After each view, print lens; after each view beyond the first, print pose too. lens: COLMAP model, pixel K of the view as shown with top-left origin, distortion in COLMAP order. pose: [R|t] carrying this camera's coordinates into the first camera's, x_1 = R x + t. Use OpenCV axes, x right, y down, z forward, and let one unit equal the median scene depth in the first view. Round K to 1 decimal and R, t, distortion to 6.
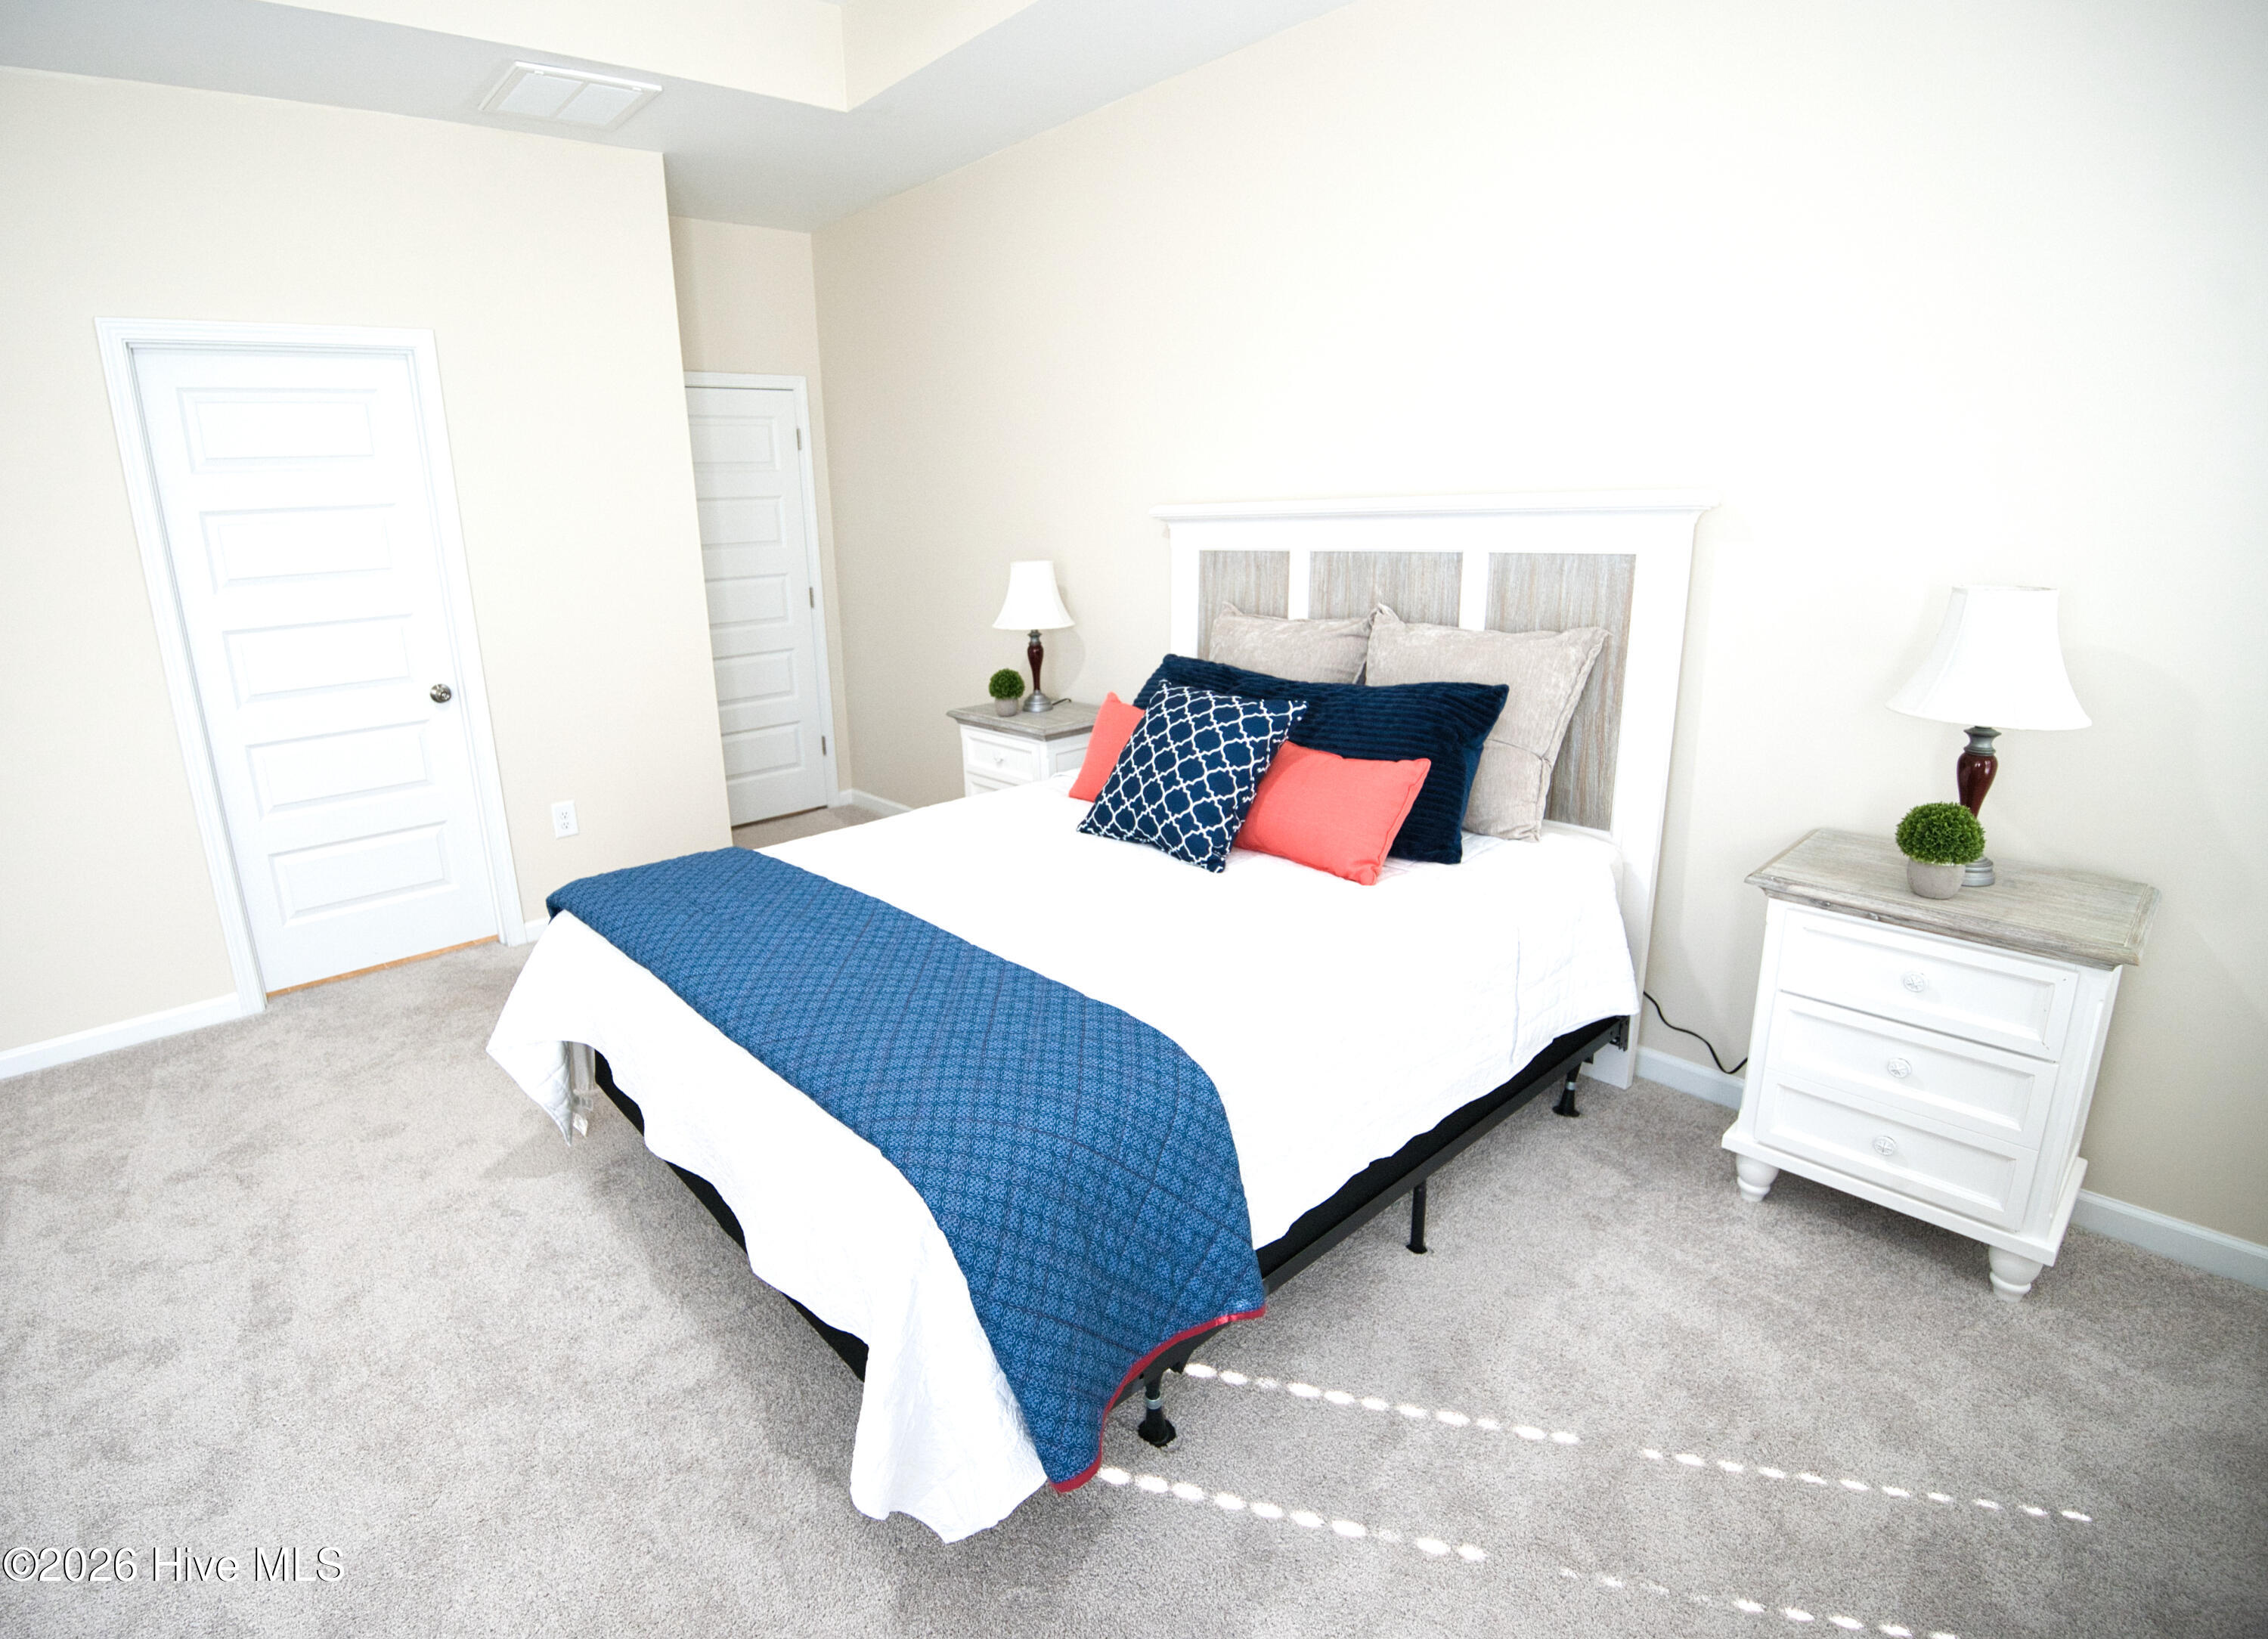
lens RADIAL K [[1097.4, 0, 1027.0], [0, 1097.4, 781.3], [0, 0, 1]] dist [-0.044923, -0.000796]
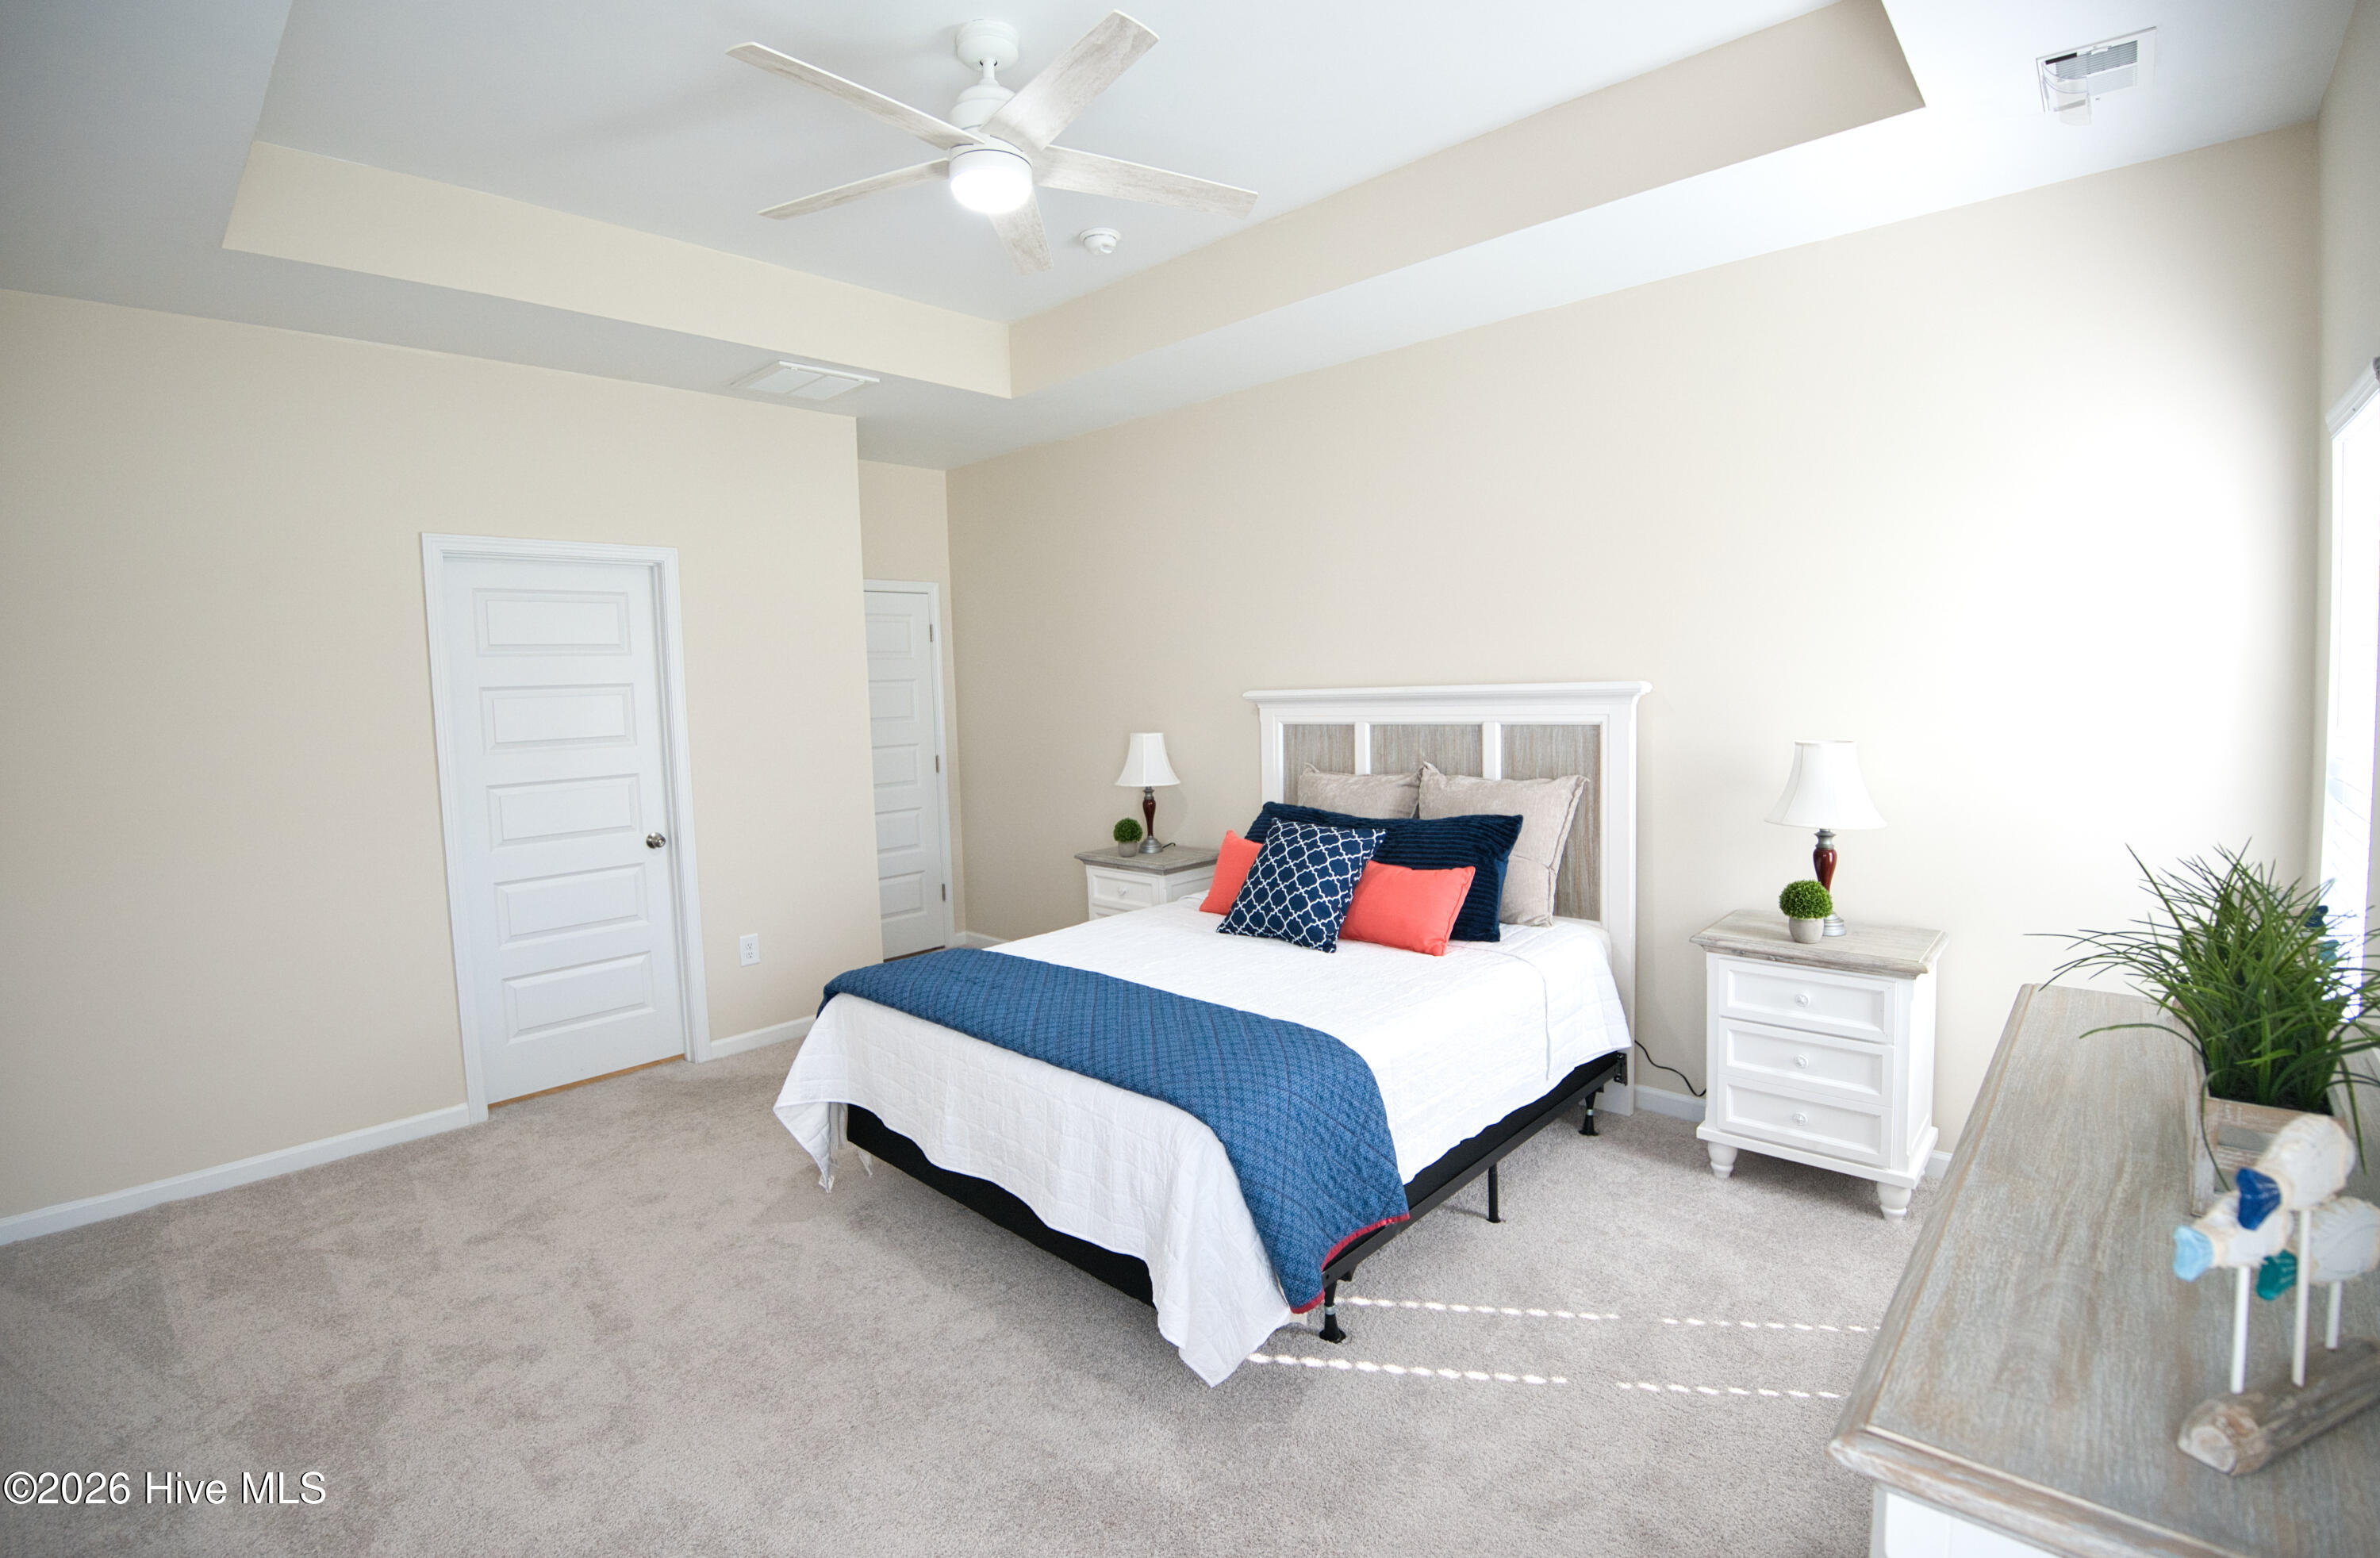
lens RADIAL K [[1071.8, 0, 1184.5], [0, 1071.8, 750.1], [0, 0, 1]] dist [-0.047538, -0.000044]
pose [[0.992074, -0.001875, 0.125642, -0.167152], [0.025052, 0.982766, -0.183150, 0.070363], [-0.123133, 0.184846, 0.975023, -0.314781]]
